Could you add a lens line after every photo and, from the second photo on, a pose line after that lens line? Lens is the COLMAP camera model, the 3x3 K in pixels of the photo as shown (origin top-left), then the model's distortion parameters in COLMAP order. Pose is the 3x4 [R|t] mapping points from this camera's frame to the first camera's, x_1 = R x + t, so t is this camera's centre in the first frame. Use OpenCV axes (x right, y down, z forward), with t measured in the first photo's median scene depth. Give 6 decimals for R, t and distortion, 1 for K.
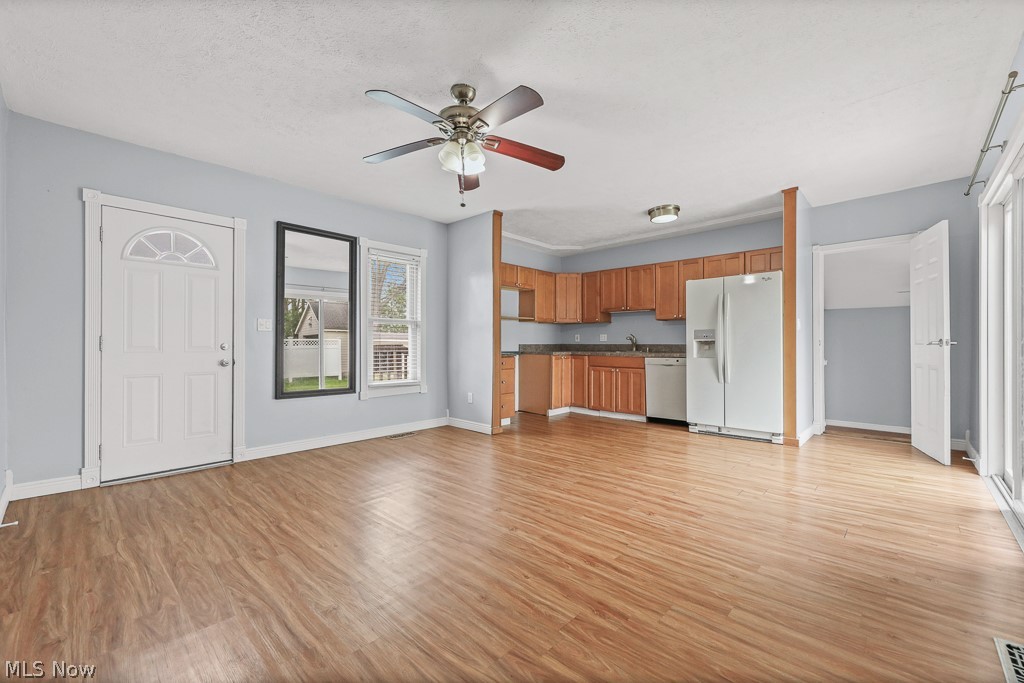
lens RADIAL K [[422.8, 0, 512.0], [0, 422.8, 341.5], [0, 0, 1]] dist [0.002259, 0.000213]
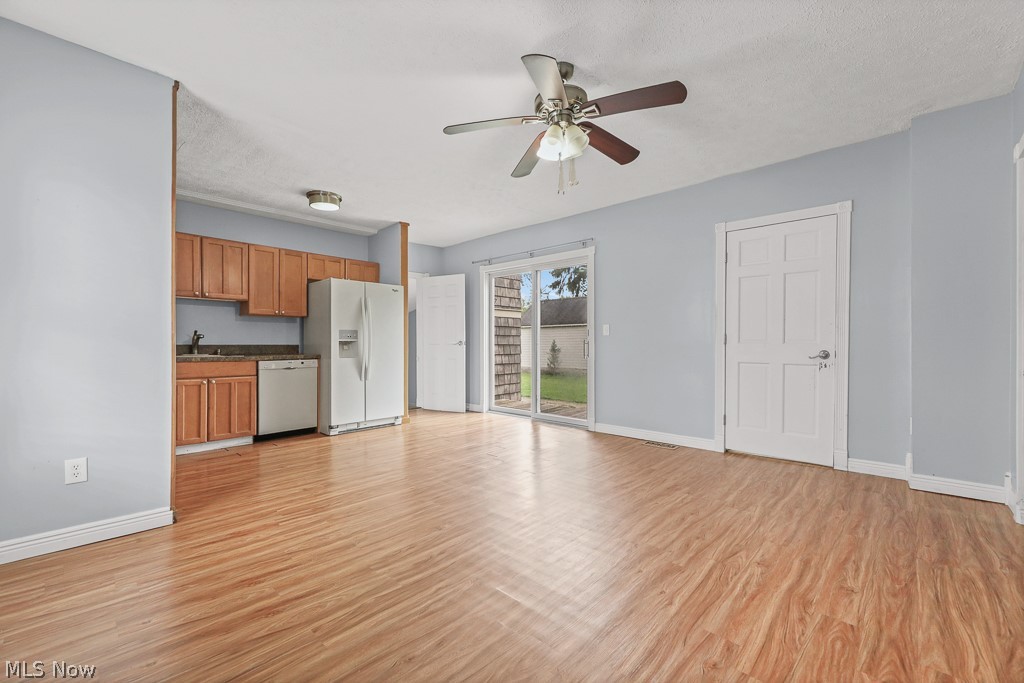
lens RADIAL K [[418.8, 0, 528.6], [0, 418.8, 345.4], [0, 0, 1]] dist [0.000806, -0.000197]
pose [[-0.013920, -0.001363, 0.999902, -0.570908], [-0.003112, 0.999994, 0.001319, 0.006302], [-0.999898, -0.003093, -0.013924, 0.598285]]
